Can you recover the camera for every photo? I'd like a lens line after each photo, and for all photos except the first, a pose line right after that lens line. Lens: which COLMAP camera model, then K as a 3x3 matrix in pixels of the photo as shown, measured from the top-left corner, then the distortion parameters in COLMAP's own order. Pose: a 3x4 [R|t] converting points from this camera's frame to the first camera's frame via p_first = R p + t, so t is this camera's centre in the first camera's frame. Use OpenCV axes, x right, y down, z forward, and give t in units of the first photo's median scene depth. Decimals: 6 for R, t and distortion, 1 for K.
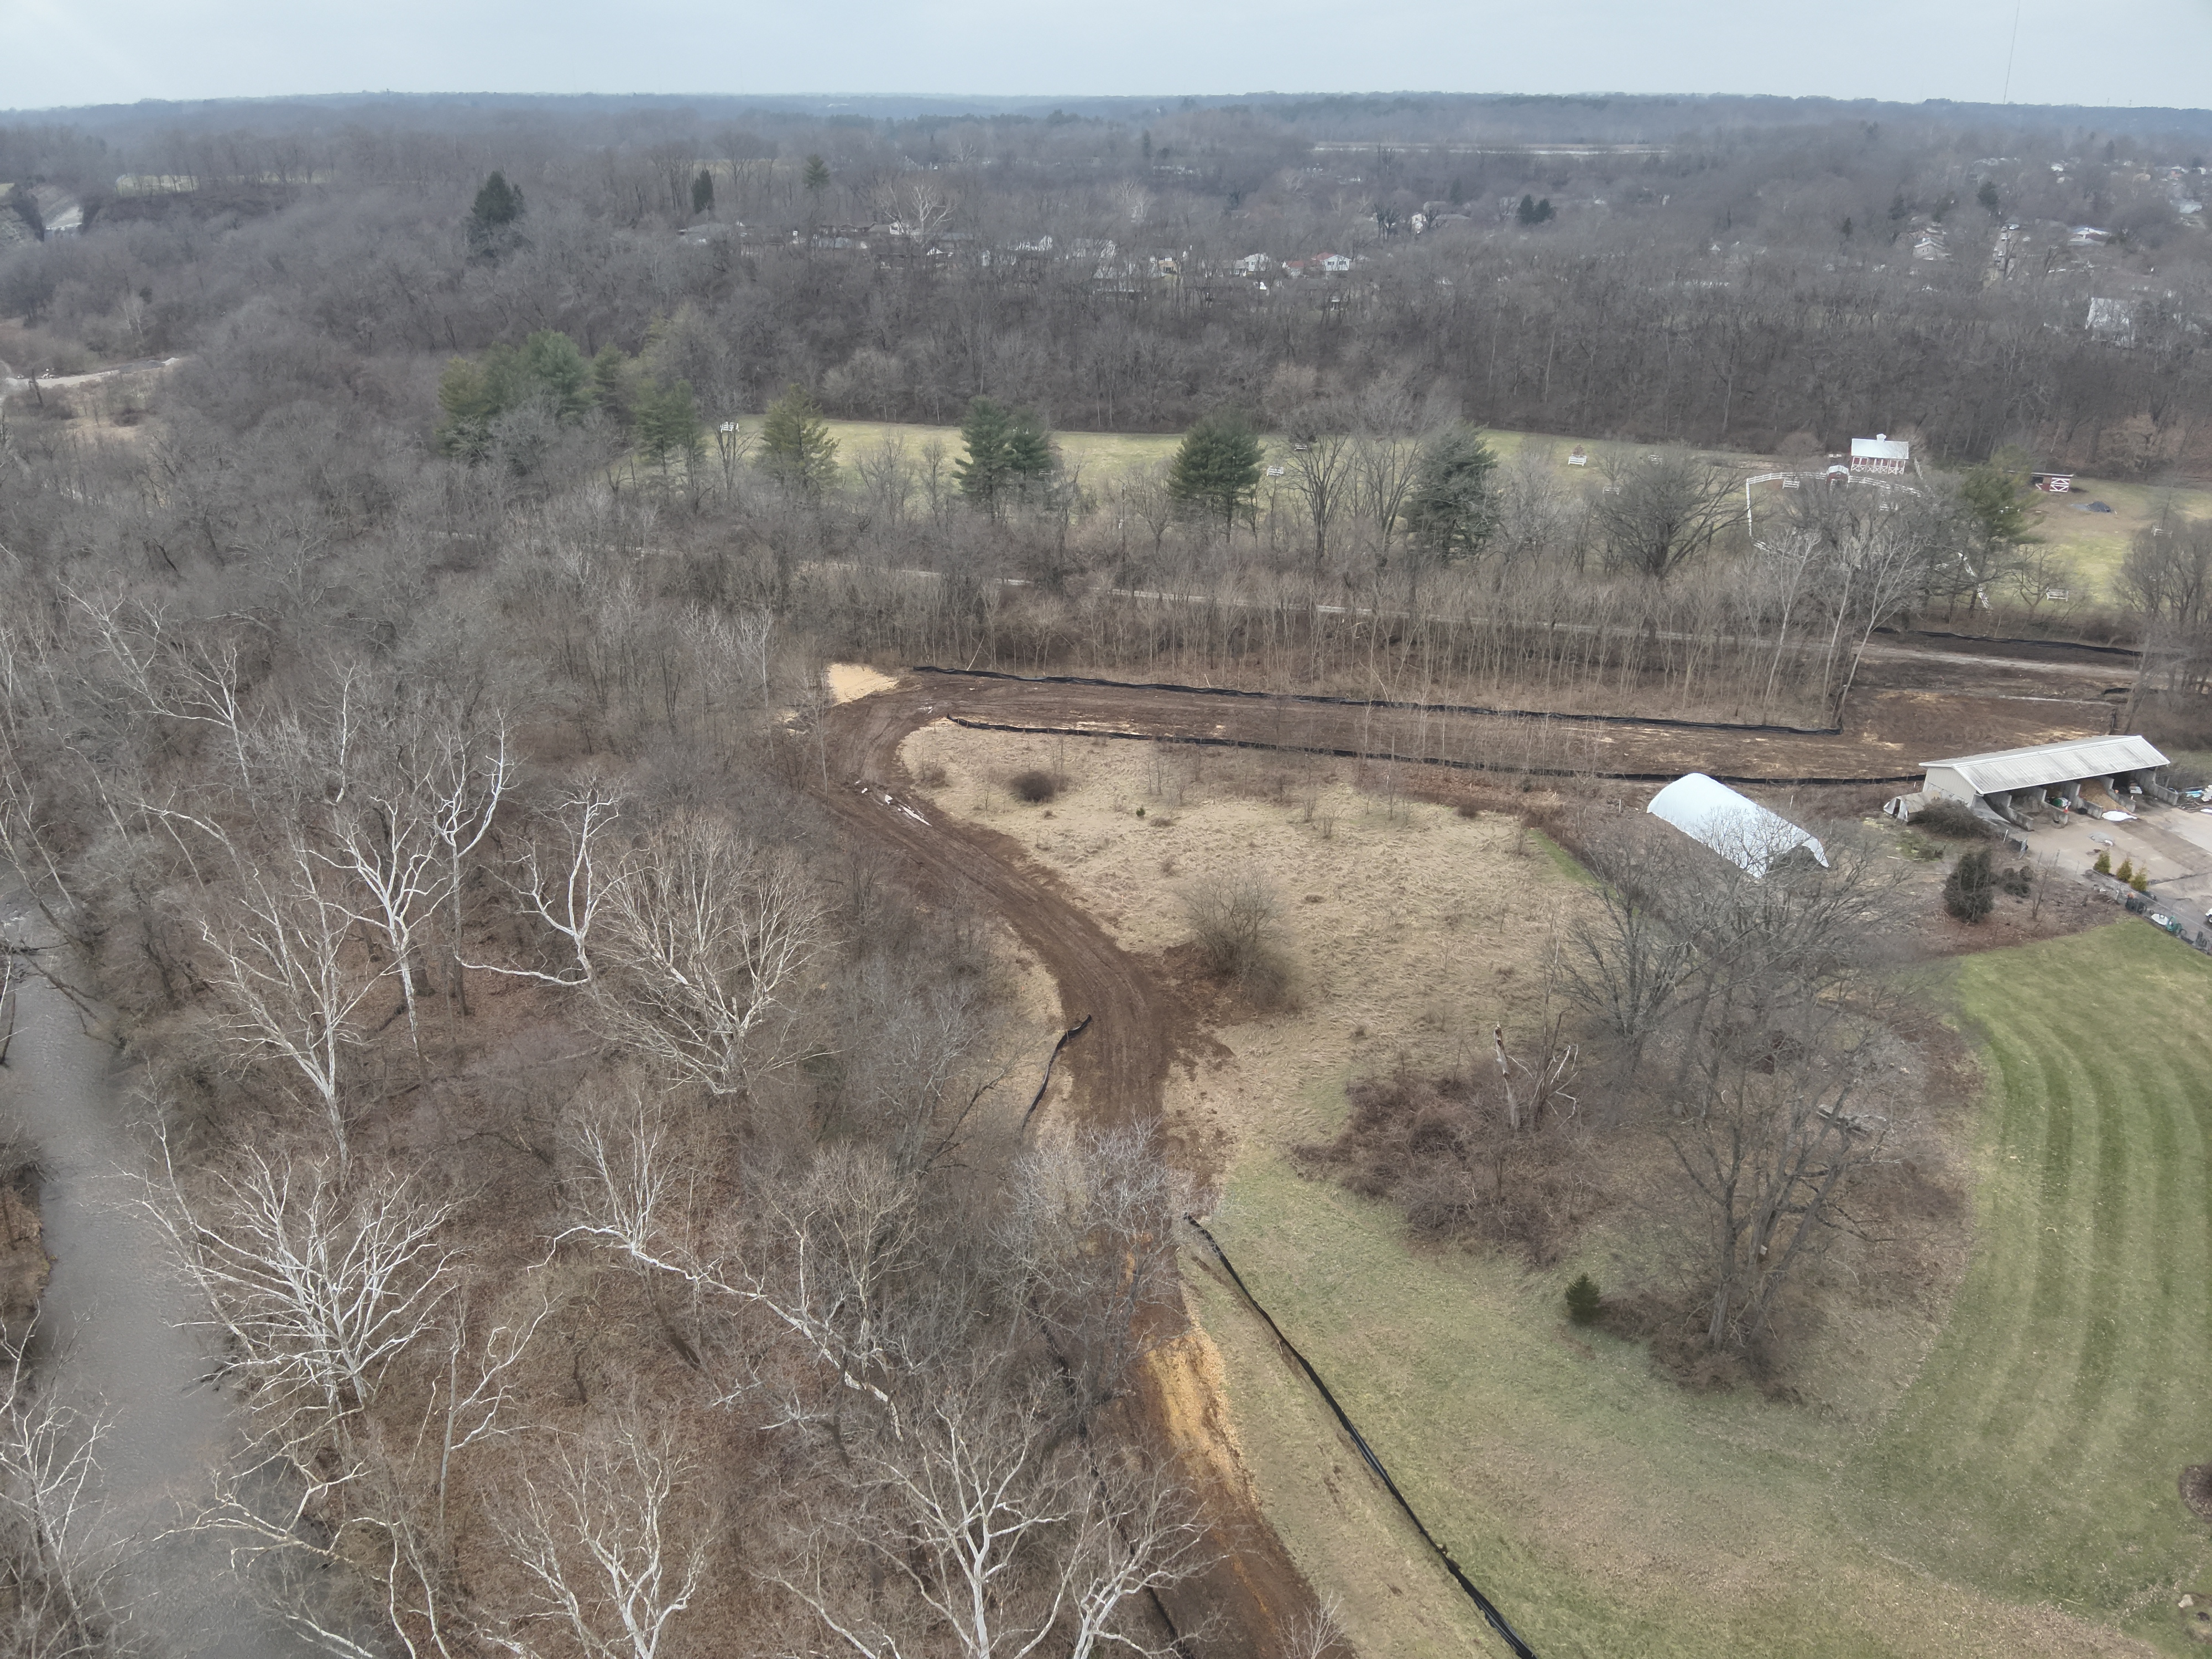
lens RADIAL K [[1636.8, 0, 1117.9], [0, 1636.8, 835.3], [0, 0, 1]] dist [0.080942, -0.173688]
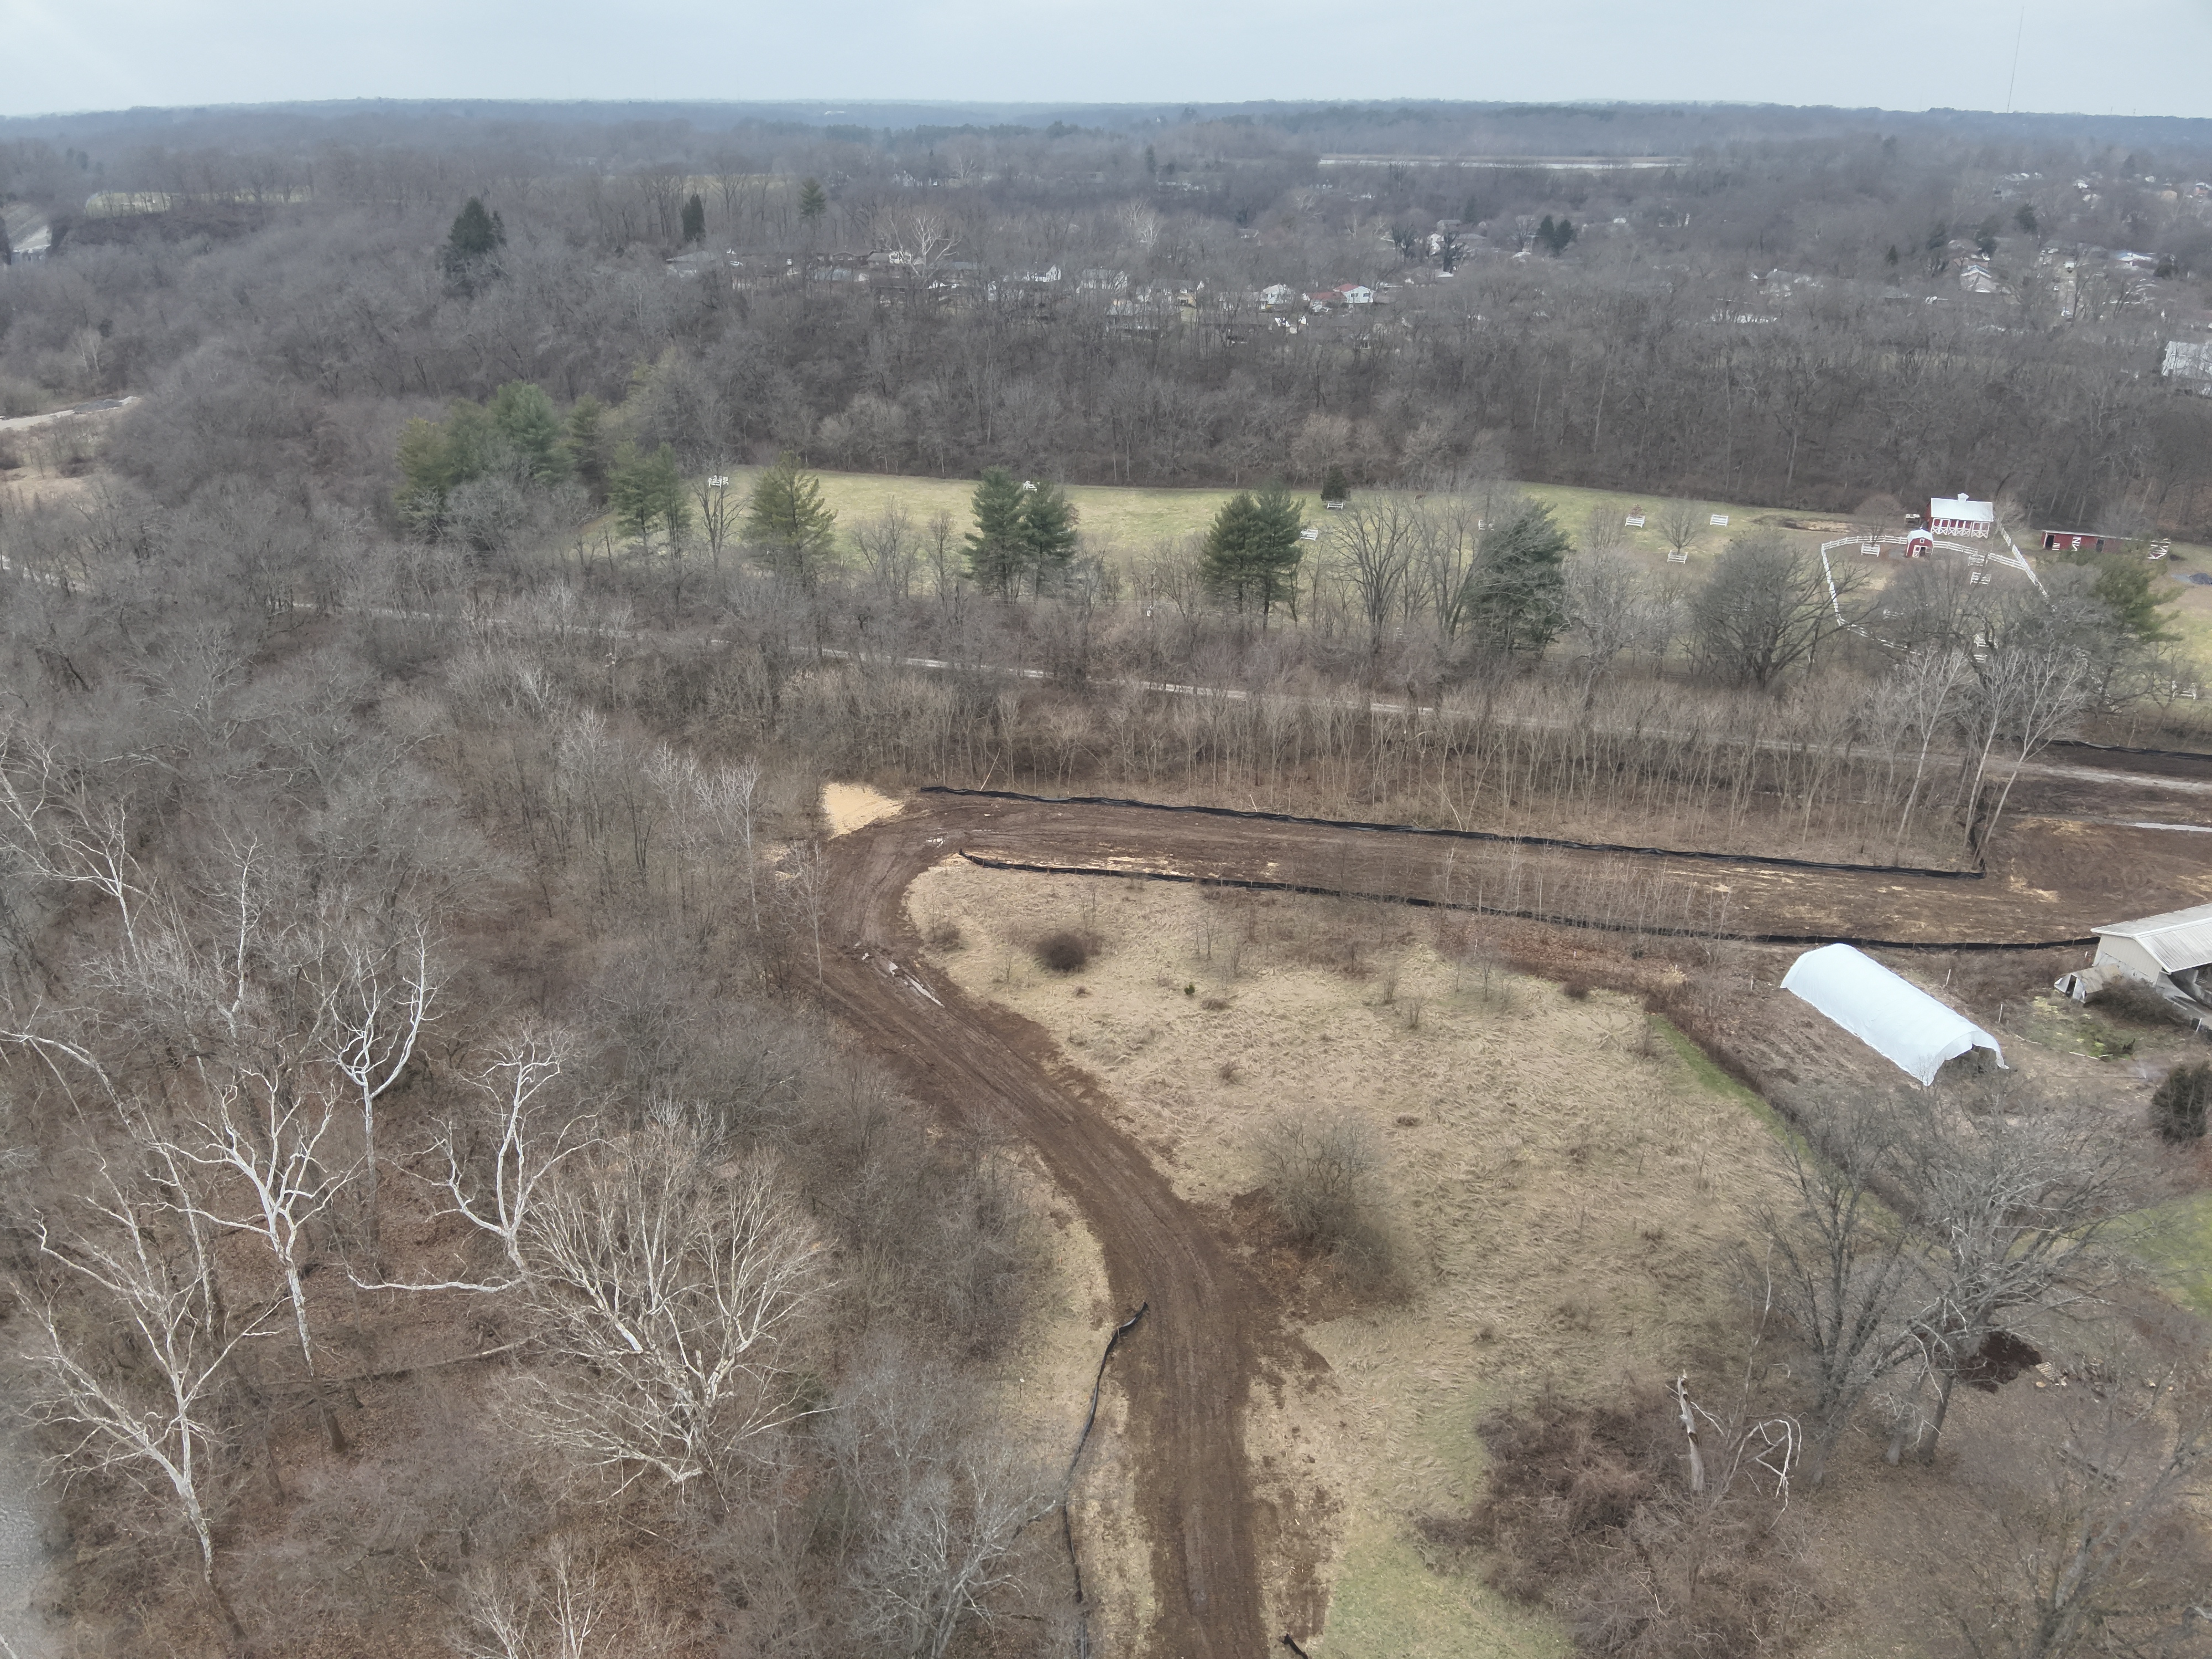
lens RADIAL K [[1636.8, 0, 1118.7], [0, 1636.8, 832.3], [0, 0, 1]] dist [0.080942, -0.173688]
pose [[0.999996, -0.000283, 0.002738, -0.016483], [0.000296, 0.999989, -0.004587, -0.059605], [-0.002737, 0.004588, 0.999986, 0.094433]]
